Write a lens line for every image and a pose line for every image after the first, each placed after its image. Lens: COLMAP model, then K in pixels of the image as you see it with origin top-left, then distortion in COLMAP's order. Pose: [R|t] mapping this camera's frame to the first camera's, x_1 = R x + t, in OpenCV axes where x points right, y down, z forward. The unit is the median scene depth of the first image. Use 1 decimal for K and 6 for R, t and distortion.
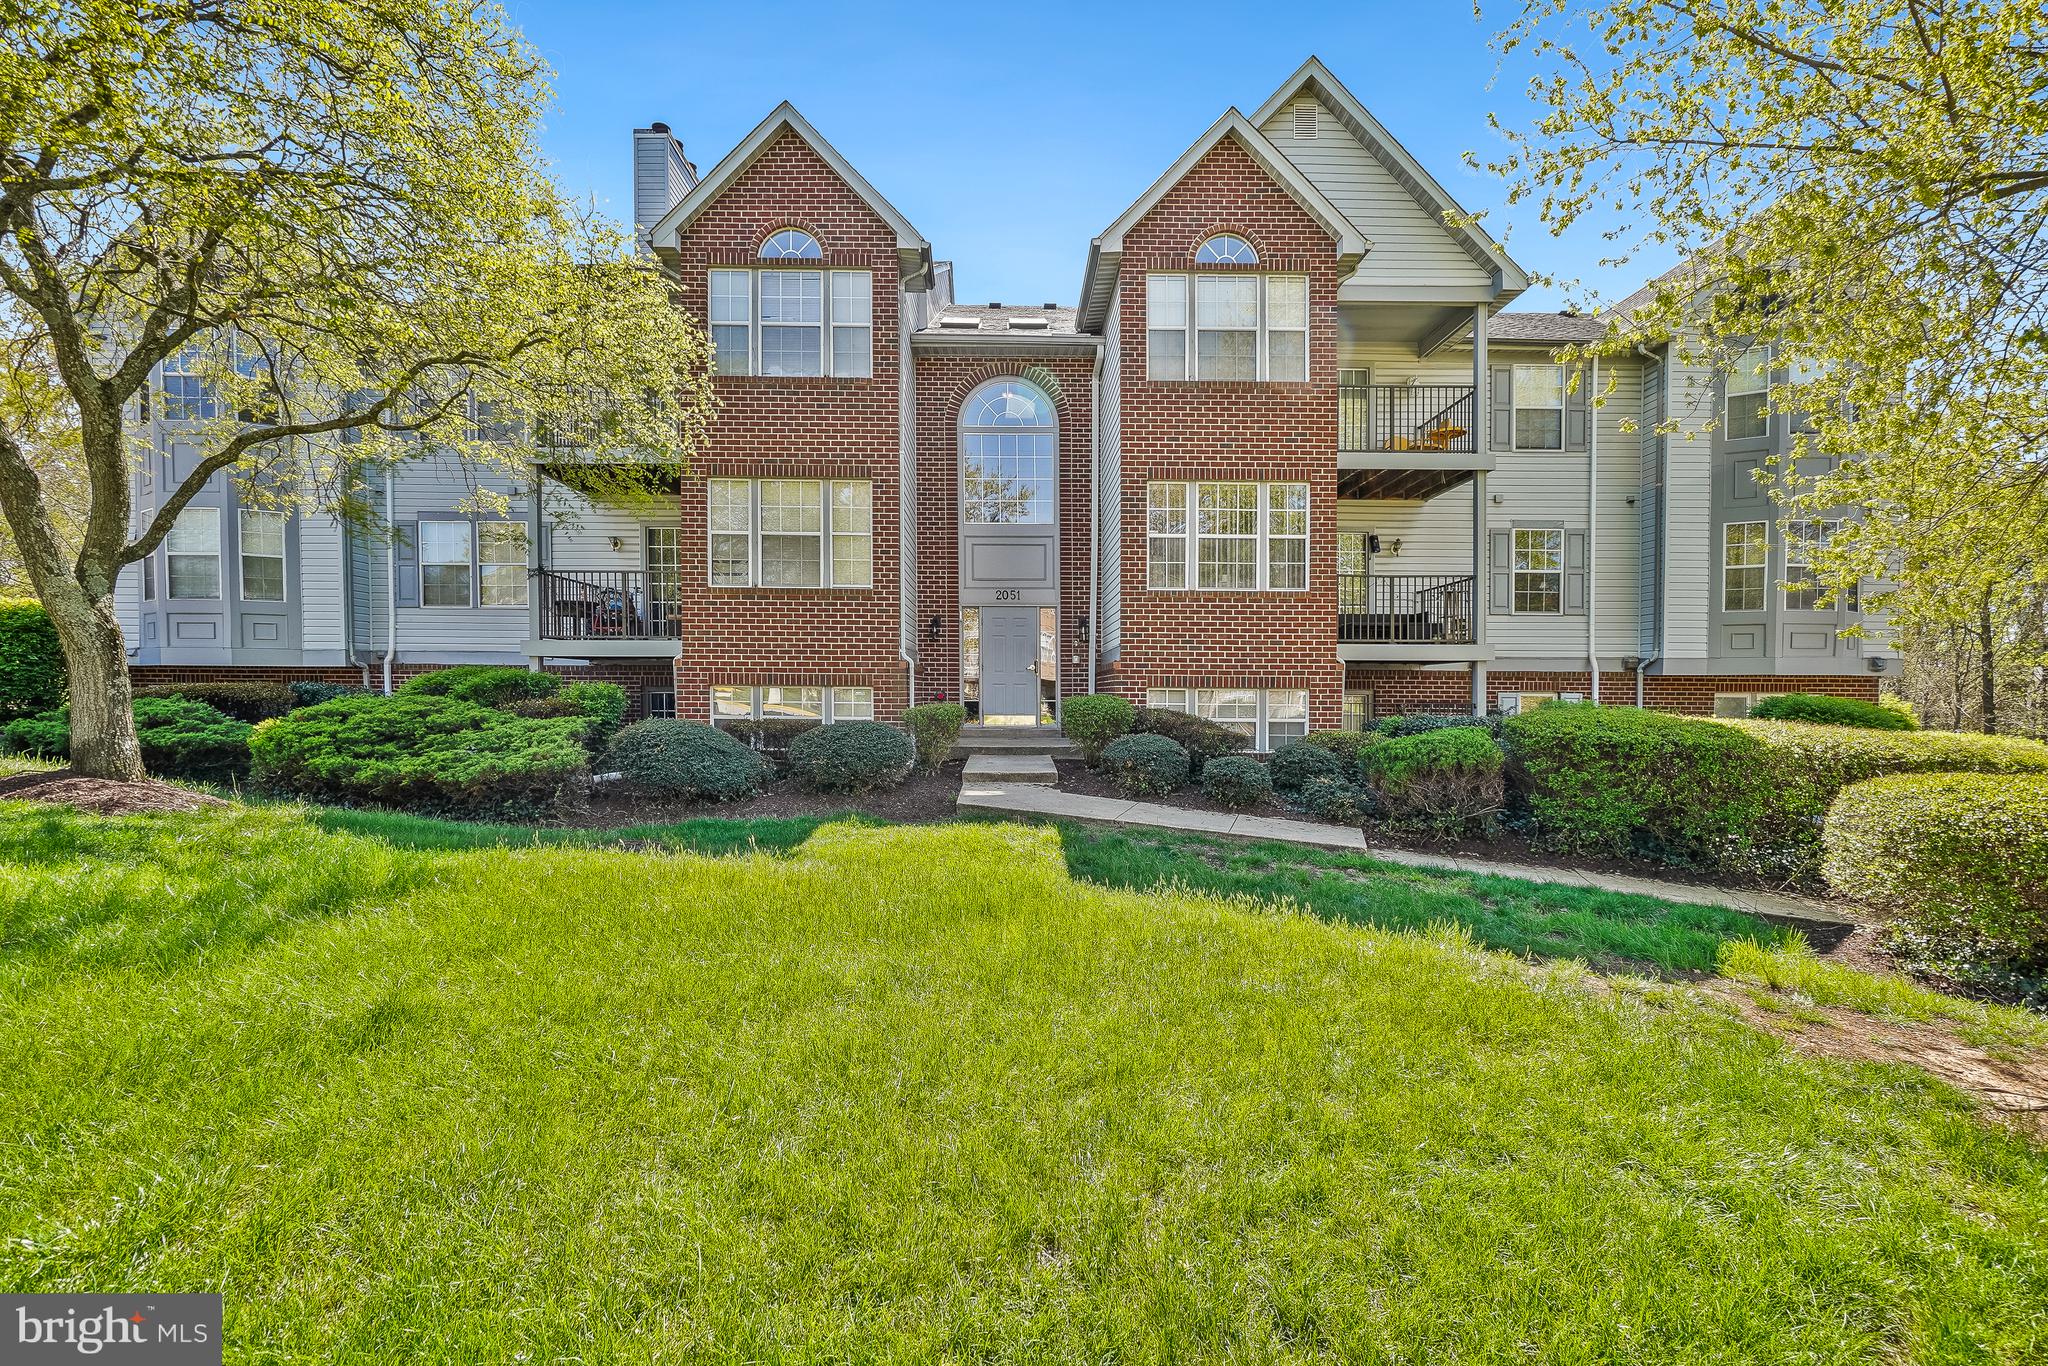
lens RADIAL K [[881.0, 0, 1009.0], [0, 881.0, 662.8], [0, 0, 1]] dist [0.010746, -0.000443]
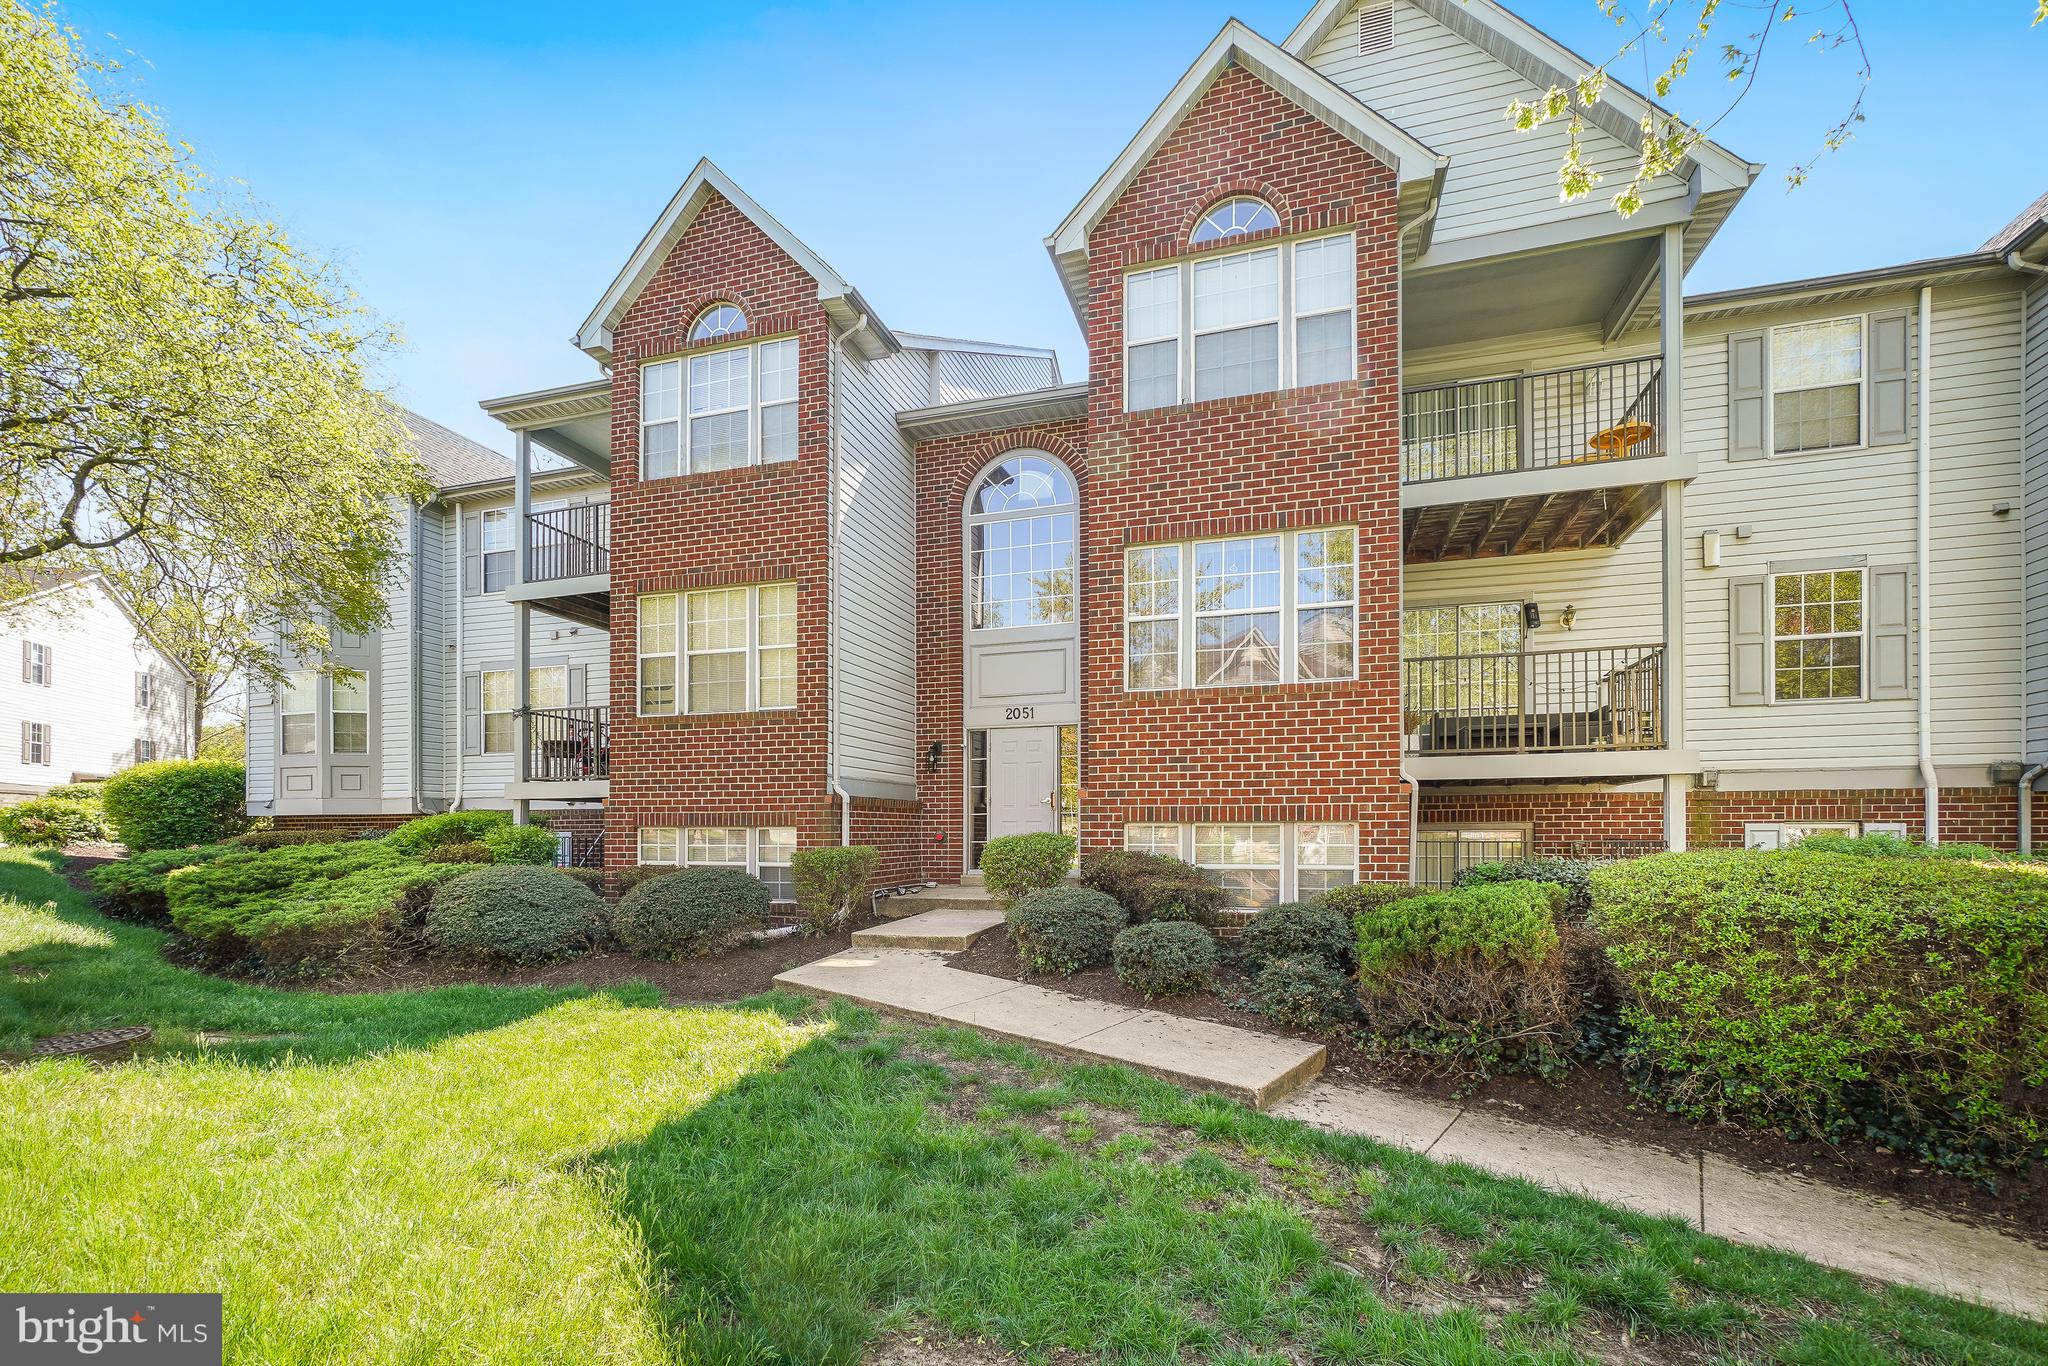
lens RADIAL K [[868.5, 0, 1025.0], [0, 868.5, 800.0], [0, 0, 1]] dist [0.006751, 0.000073]
pose [[0.954422, -0.021685, -0.297671, 0.279212], [0.020188, 0.999763, -0.008101, 0.012318], [0.297777, 0.001722, 0.954634, 0.260711]]
